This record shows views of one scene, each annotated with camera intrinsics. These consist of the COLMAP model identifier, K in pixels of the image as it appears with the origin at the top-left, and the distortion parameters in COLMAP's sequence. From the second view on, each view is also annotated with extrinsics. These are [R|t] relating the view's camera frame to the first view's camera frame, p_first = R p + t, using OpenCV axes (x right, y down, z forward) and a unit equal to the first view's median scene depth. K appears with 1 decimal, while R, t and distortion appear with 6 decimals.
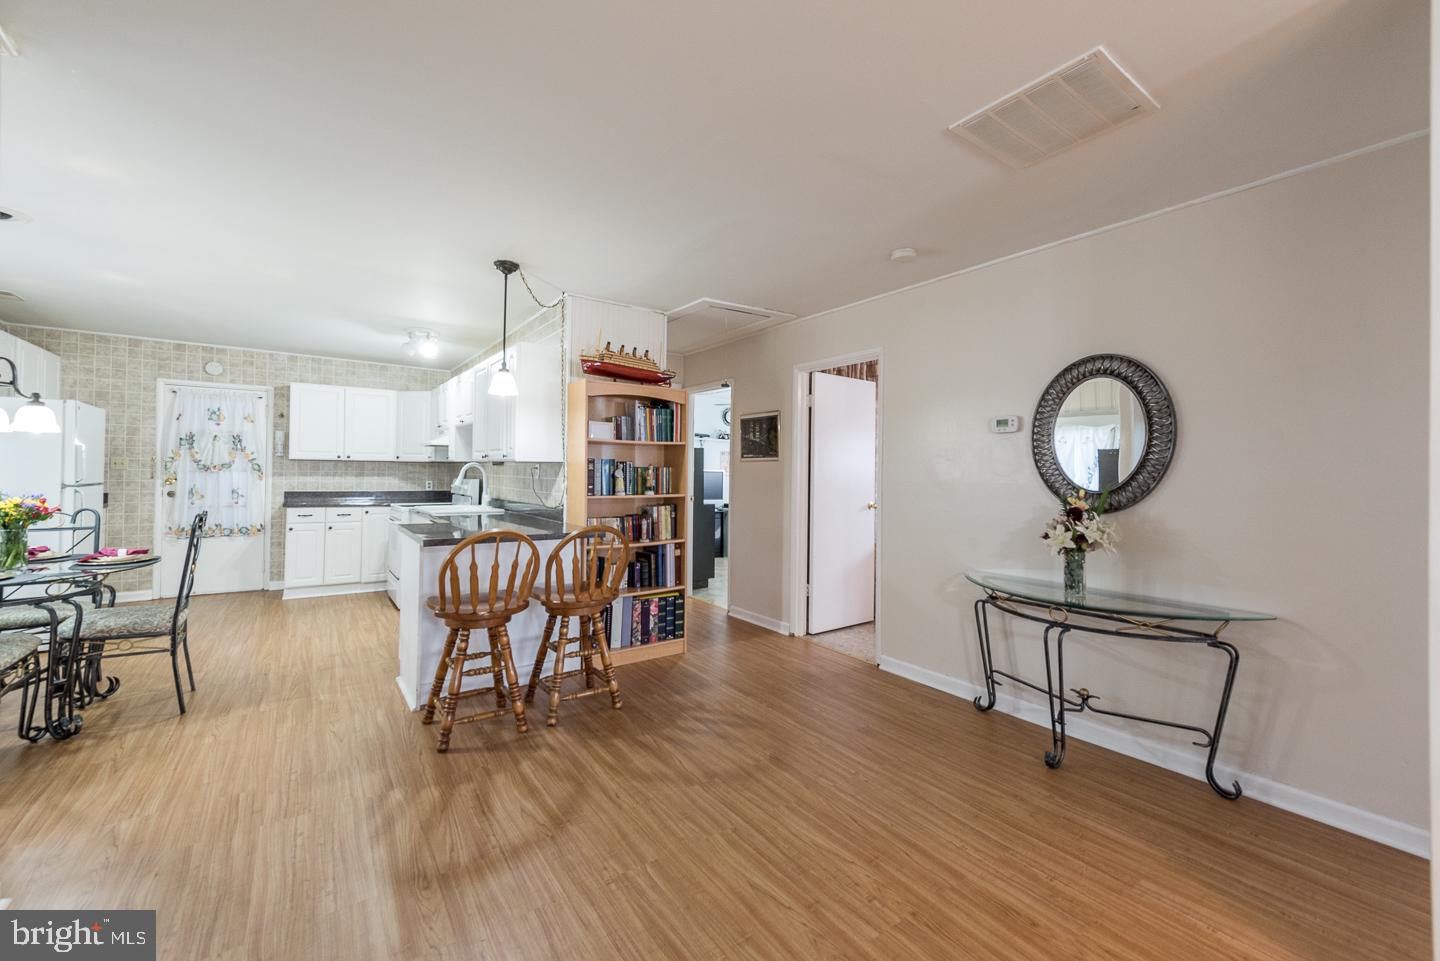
lens RADIAL K [[571.4, 0, 715.0], [0, 571.4, 468.1], [0, 0, 1]] dist [0.006422, -0.000538]
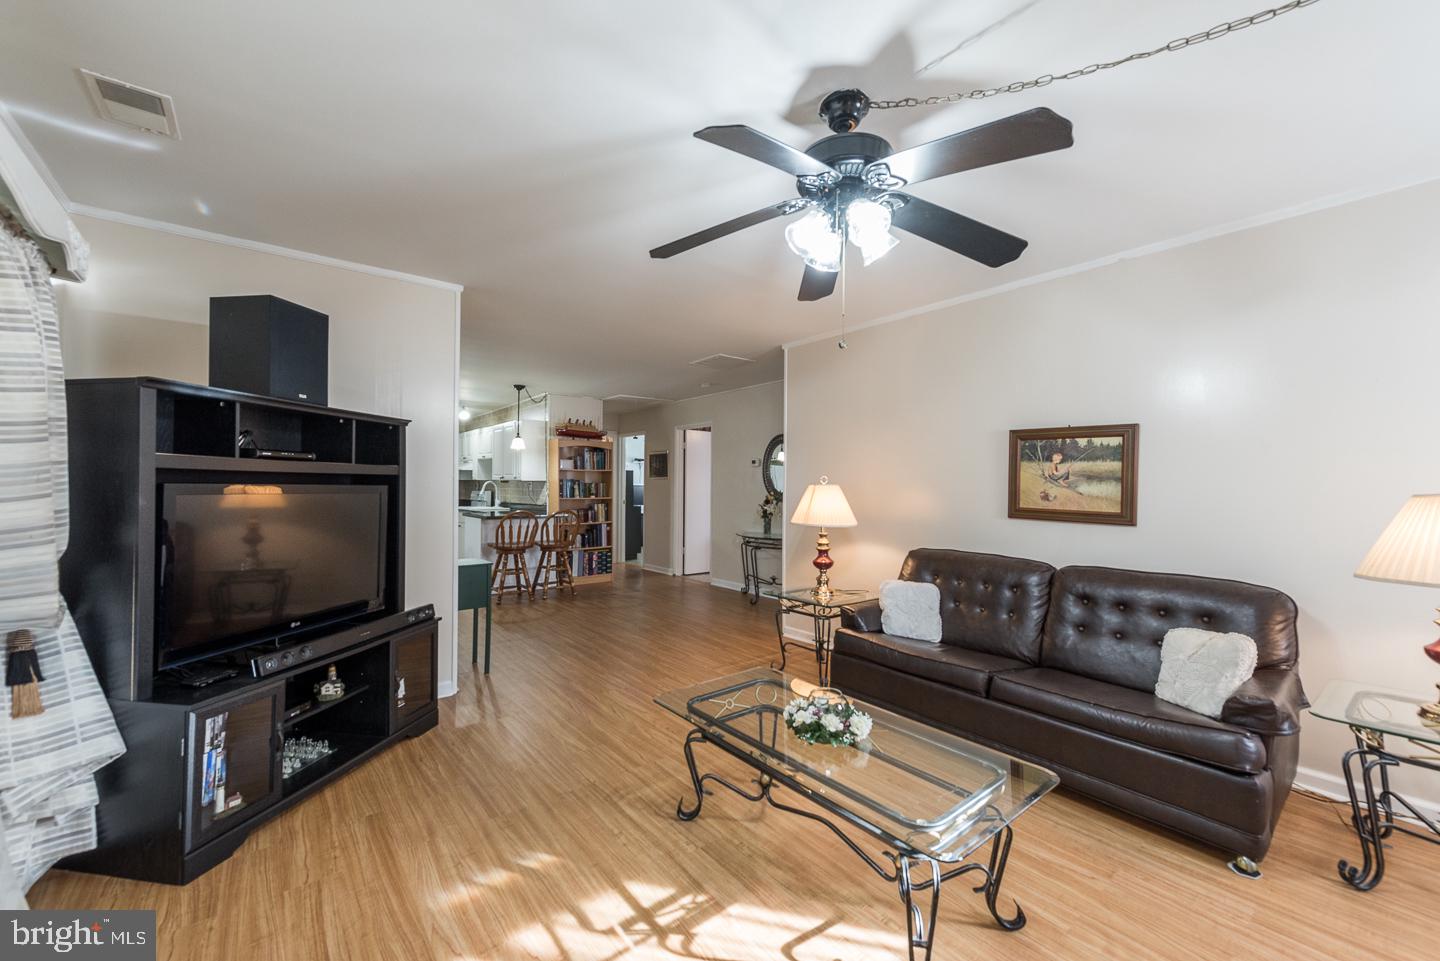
lens RADIAL K [[571.4, 0, 717.6], [0, 571.4, 482.8], [0, 0, 1]] dist [0.006422, -0.000538]
pose [[0.998291, -0.006725, 0.058045, 0.186364], [0.006605, 0.999976, 0.002273, -0.004418], [-0.058058, -0.001886, 0.998311, -0.900822]]
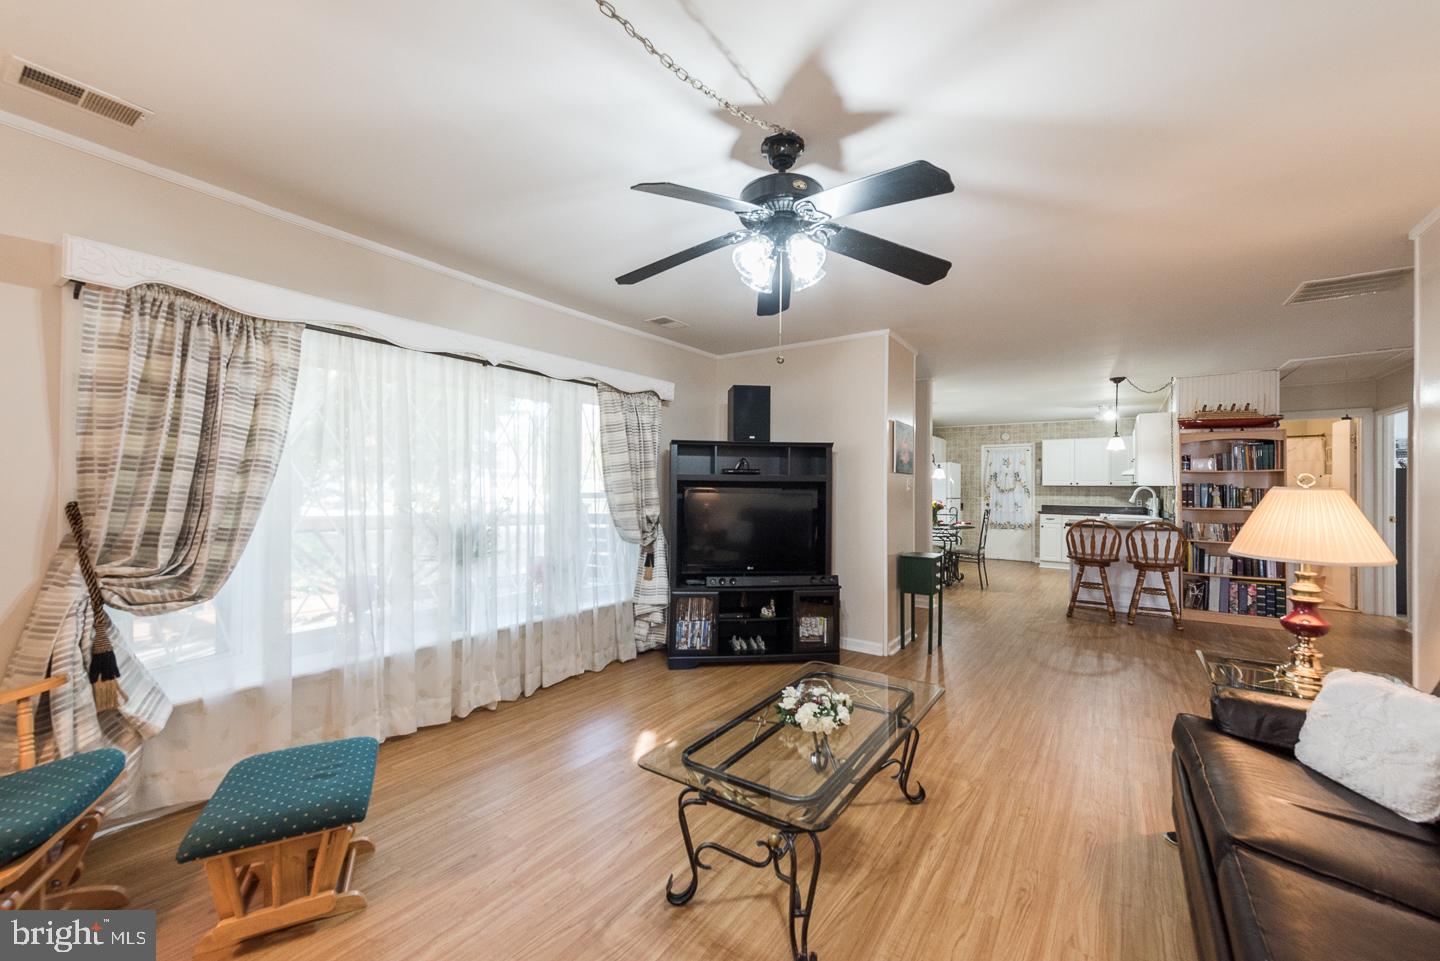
lens RADIAL K [[571.4, 0, 706.9], [0, 571.4, 481.9], [0, 0, 1]] dist [0.006422, -0.000538]
pose [[0.315829, -0.020055, -0.948604, 0.776675], [0.004039, 0.999796, -0.019793, 0.004589], [0.948807, 0.002420, 0.315846, -0.670766]]
